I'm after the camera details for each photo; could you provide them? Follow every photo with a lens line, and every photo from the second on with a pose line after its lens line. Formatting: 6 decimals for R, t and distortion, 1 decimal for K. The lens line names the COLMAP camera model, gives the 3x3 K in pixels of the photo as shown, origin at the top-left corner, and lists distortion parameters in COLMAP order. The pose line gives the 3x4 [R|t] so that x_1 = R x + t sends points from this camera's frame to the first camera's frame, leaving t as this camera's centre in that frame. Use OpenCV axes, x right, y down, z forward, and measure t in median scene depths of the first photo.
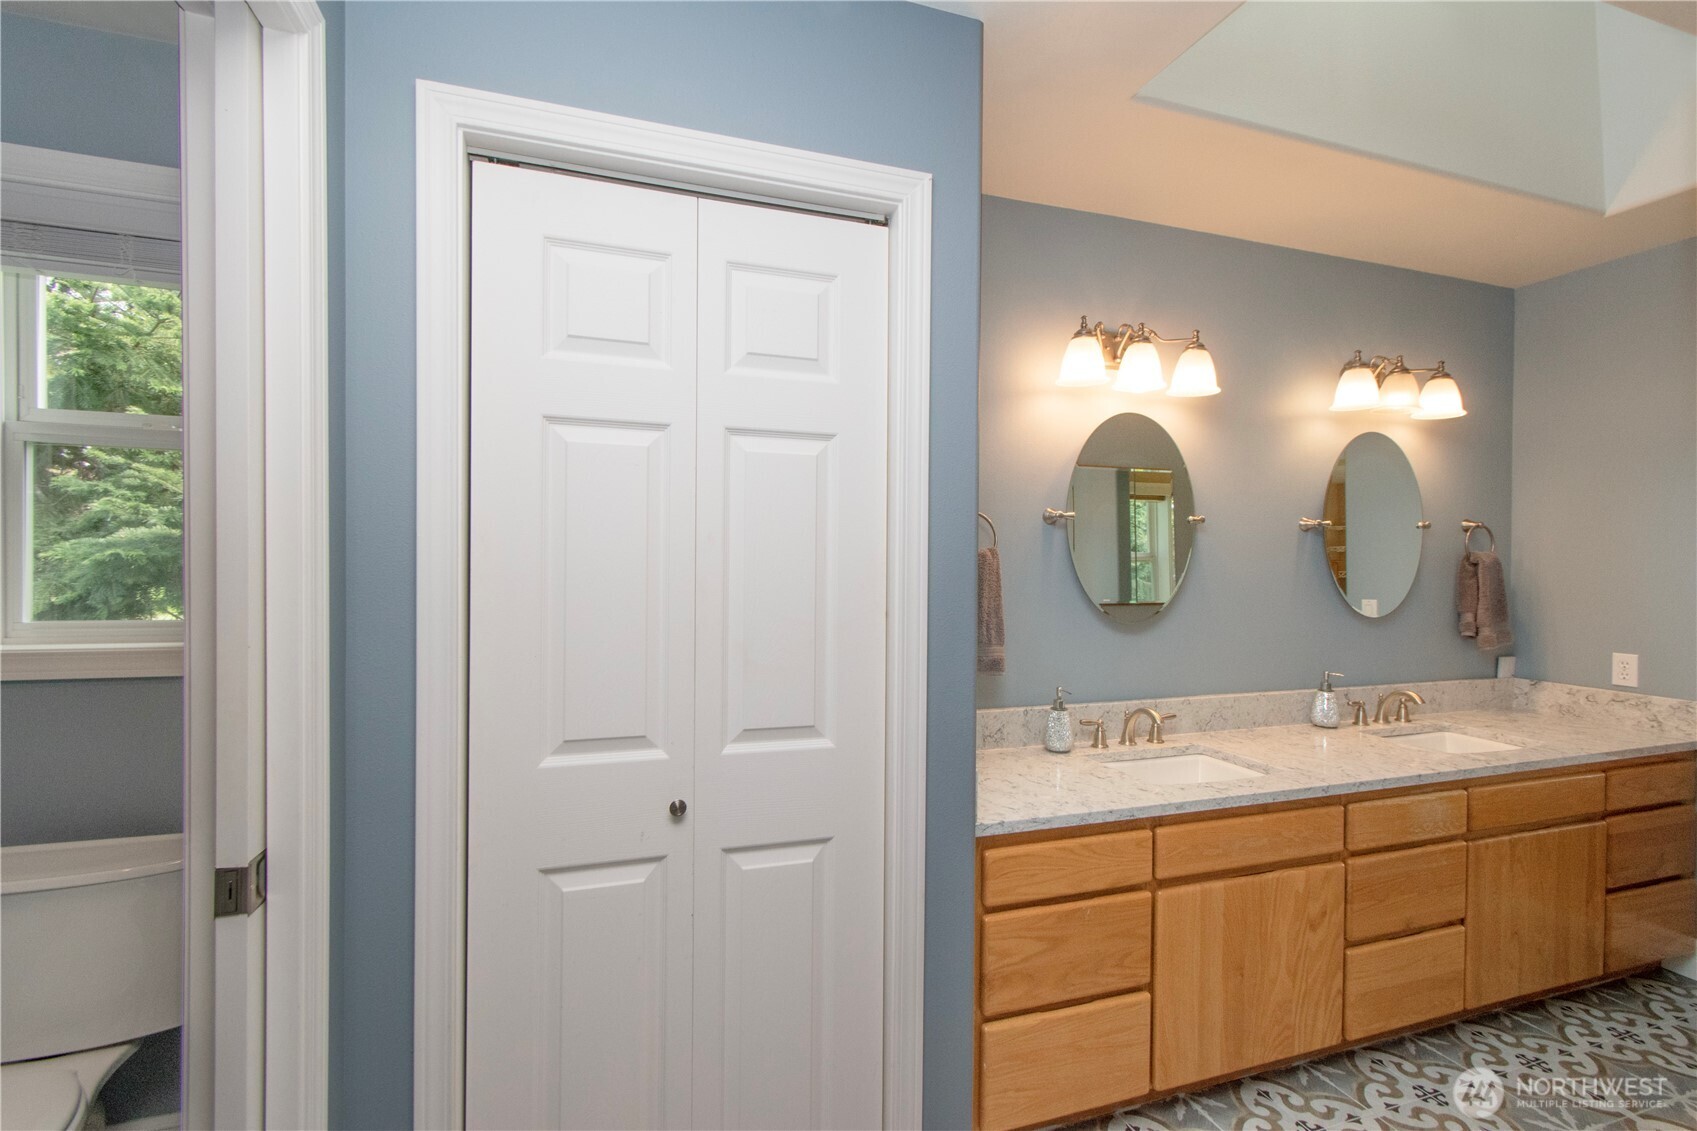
lens RADIAL K [[765.7, 0, 830.9], [0, 765.7, 566.4], [0, 0, 1]] dist [0.003238, -0.002775]
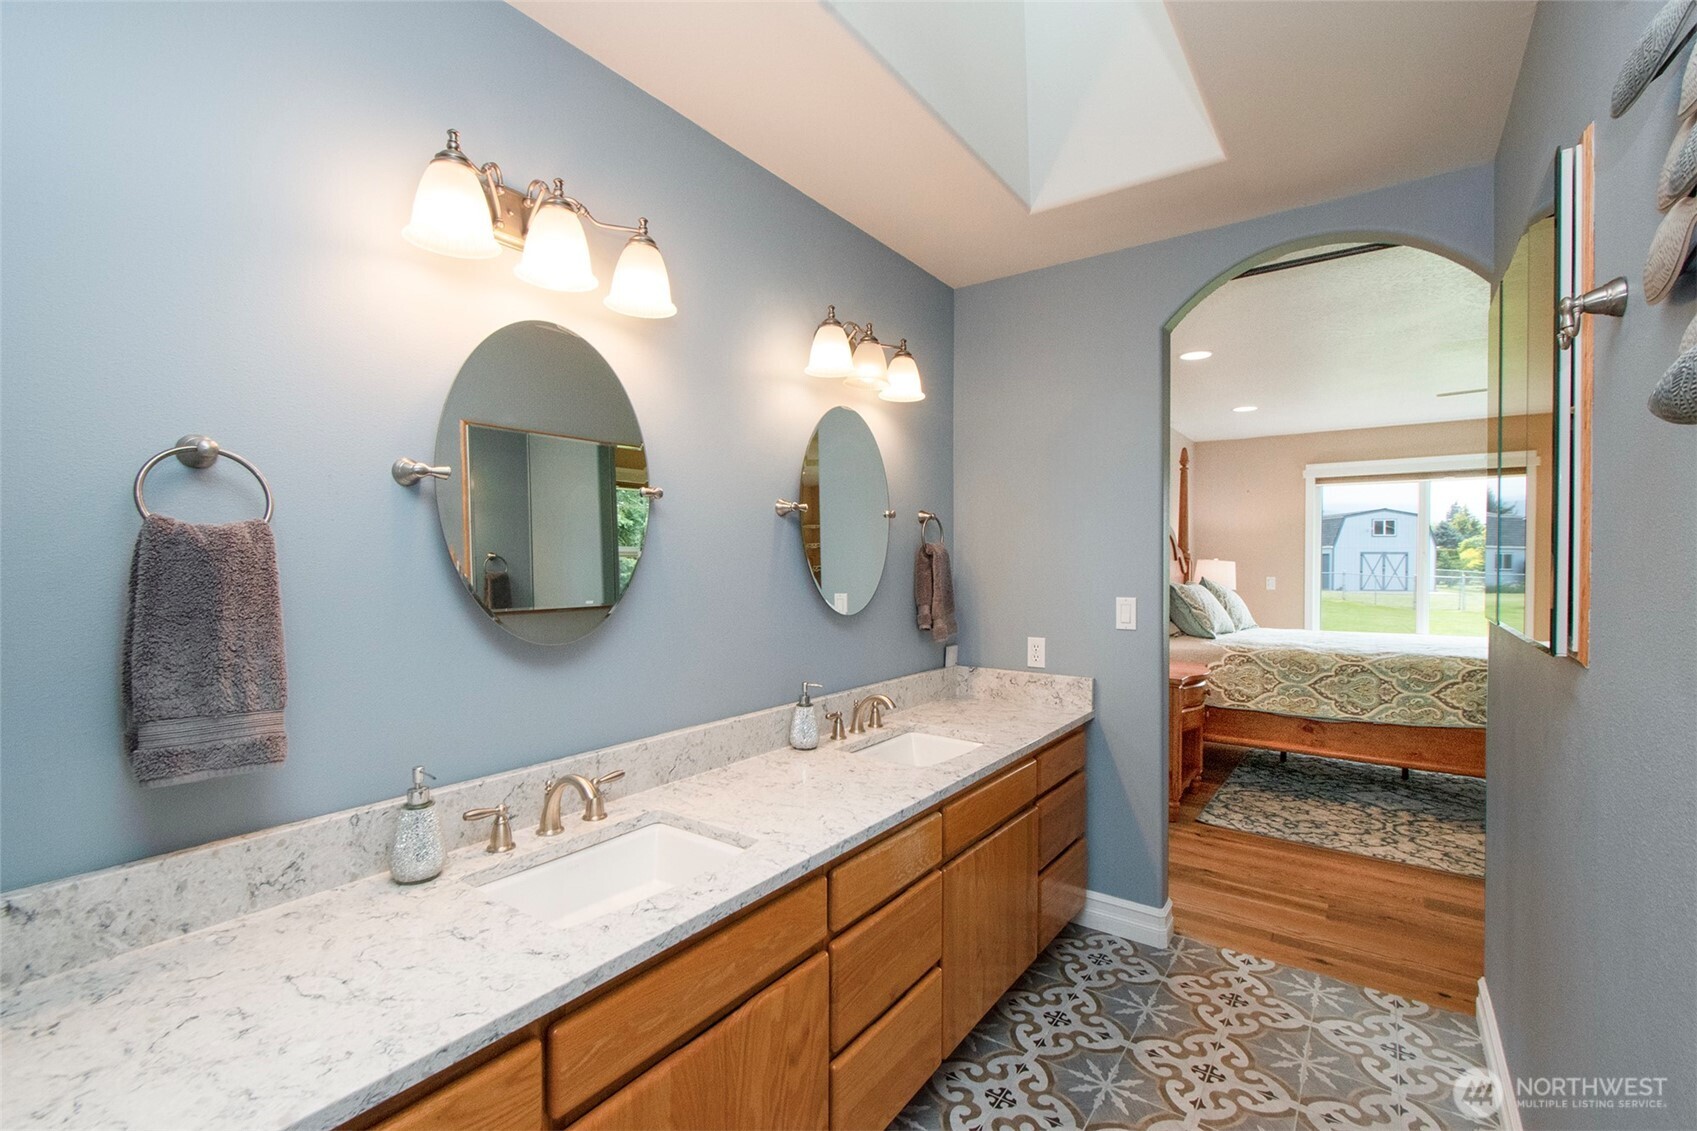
lens RADIAL K [[765.7, 0, 830.9], [0, 765.7, 566.4], [0, 0, 1]] dist [0.003238, -0.002775]
pose [[0.818843, -0.010762, 0.573917, 0.207441], [0.010020, 0.999940, 0.004455, 0.006712], [-0.573931, 0.002103, 0.818901, 0.324198]]
